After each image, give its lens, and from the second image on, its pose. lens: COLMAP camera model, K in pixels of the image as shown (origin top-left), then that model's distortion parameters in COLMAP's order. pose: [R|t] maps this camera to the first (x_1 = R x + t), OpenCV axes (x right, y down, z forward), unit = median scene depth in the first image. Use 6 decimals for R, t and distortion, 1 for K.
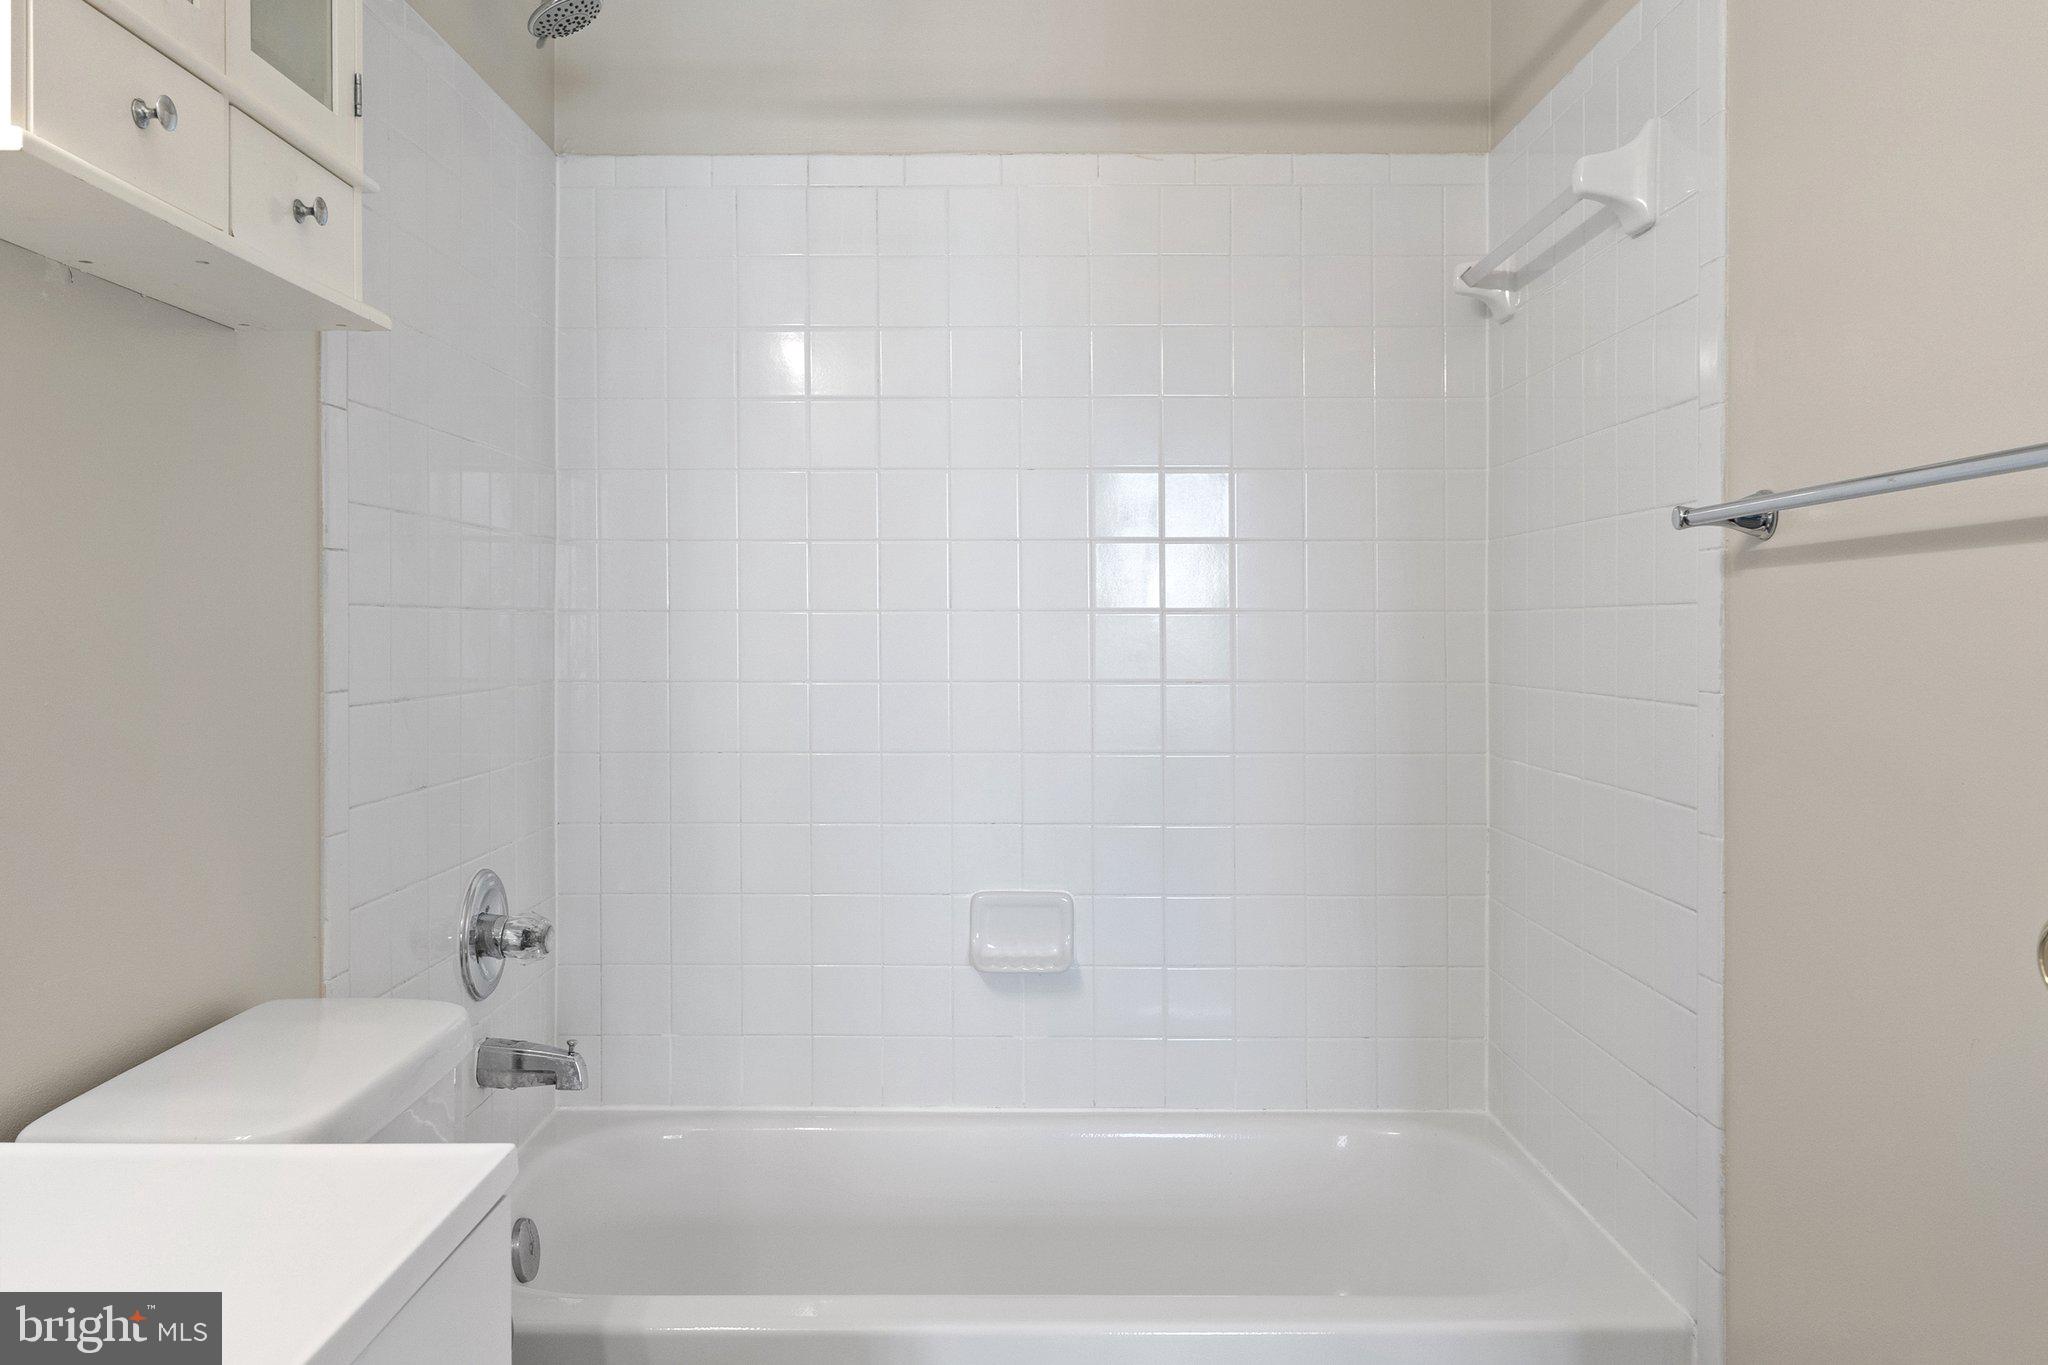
lens RADIAL K [[1548.2, 0, 1021.4], [0, 1548.2, 629.5], [0, 0, 1]] dist [0.000337, 0.000018]
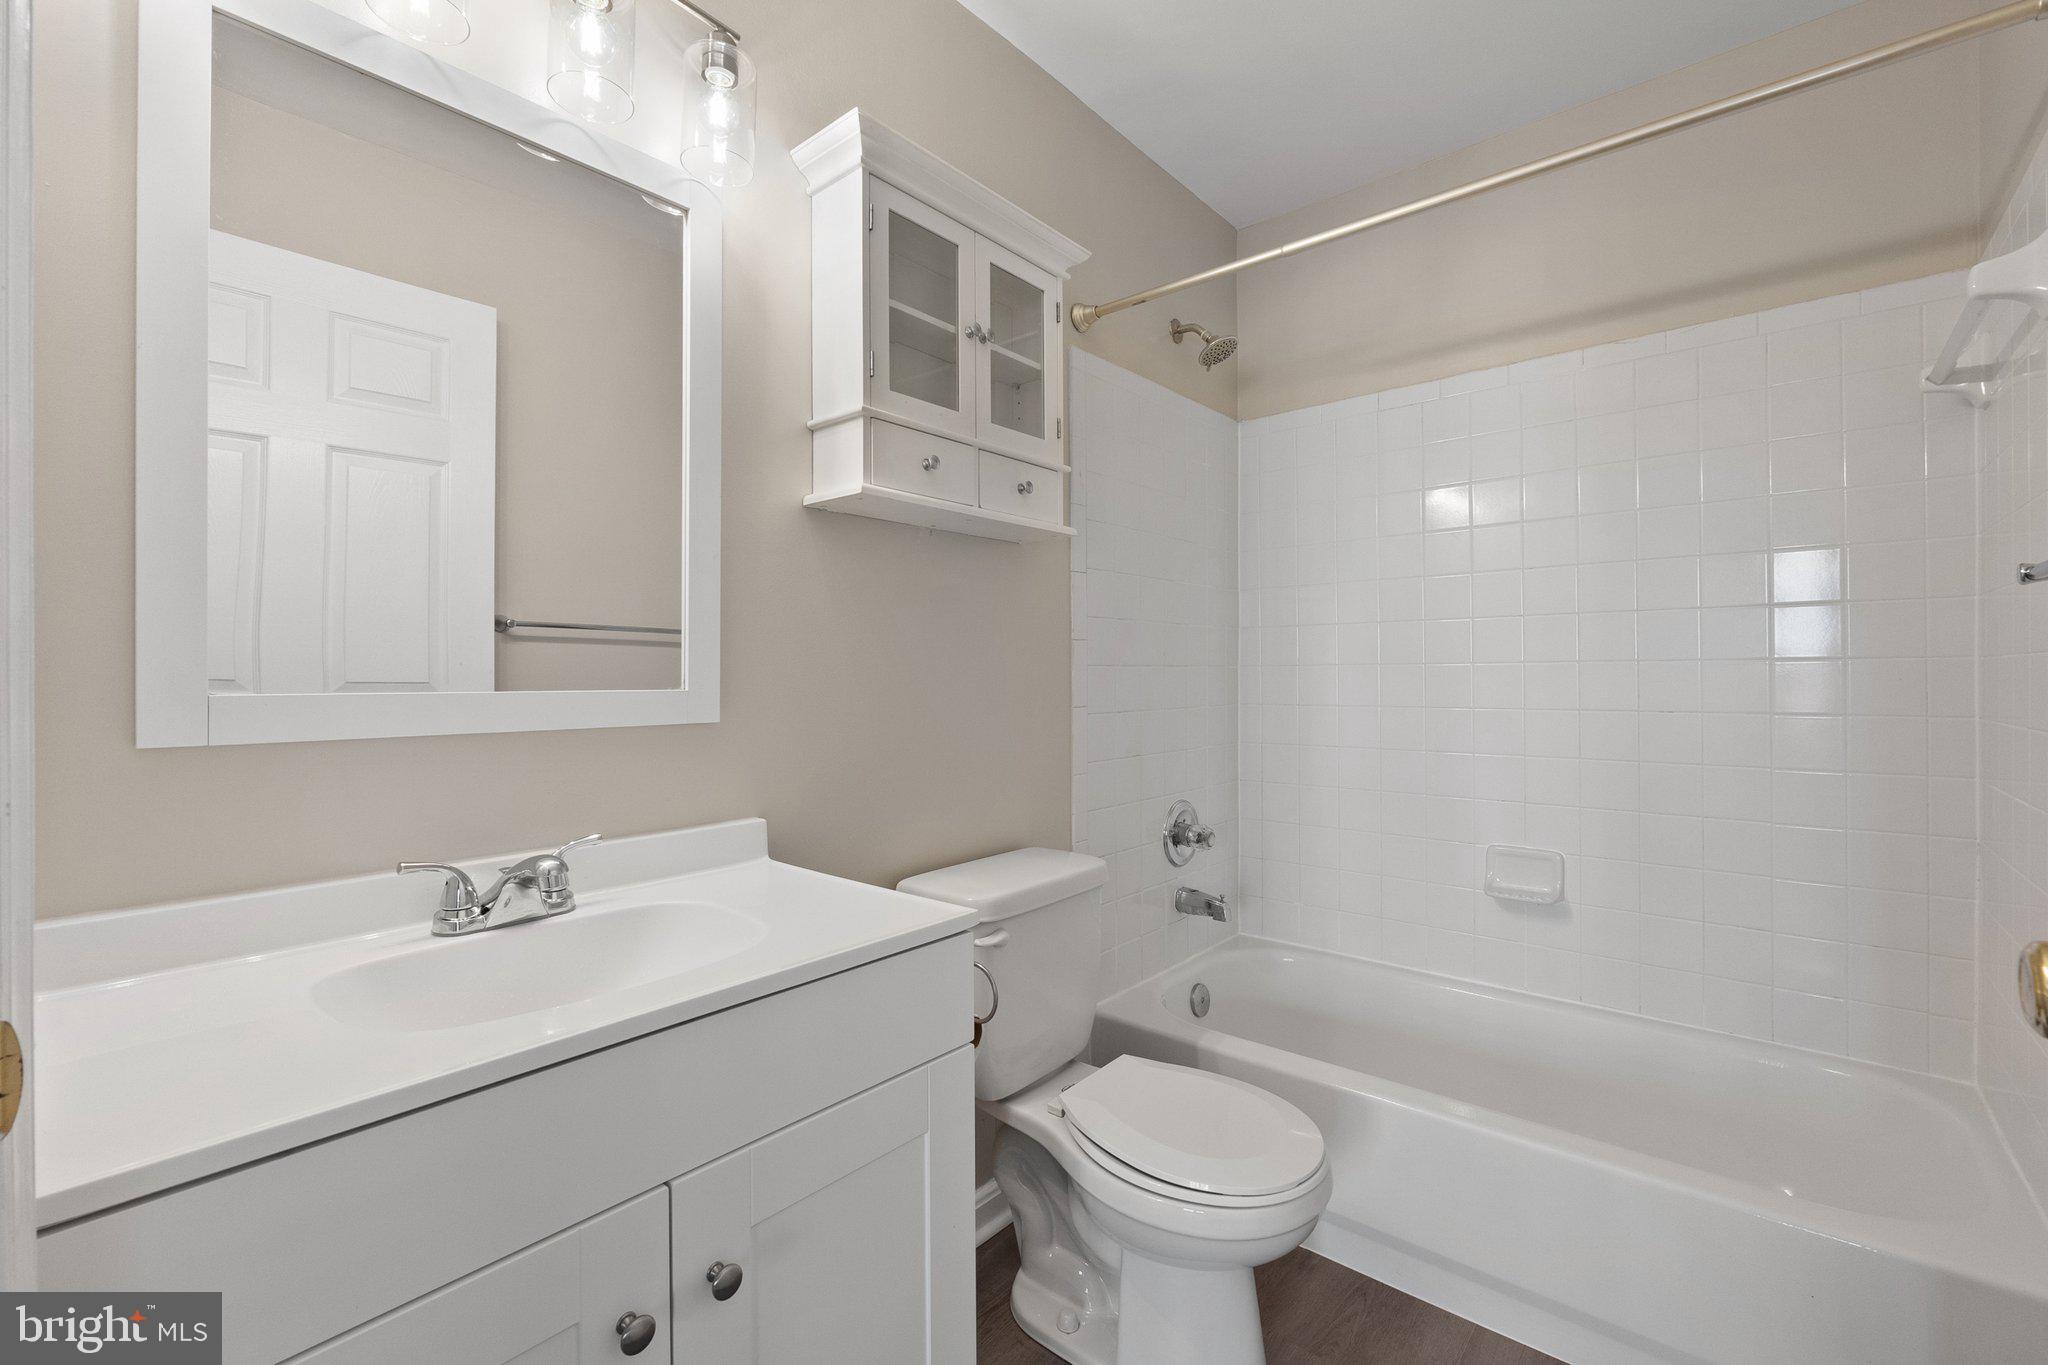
lens RADIAL K [[876.2, 0, 1014.8], [0, 876.2, 672.2], [0, 0, 1]] dist [0.000174, -0.000358]
pose [[0.757833, -0.007843, -0.652402, 0.185357], [0.005939, 0.999969, -0.005123, -0.001078], [0.652422, 0.000008, 0.757856, 0.024519]]
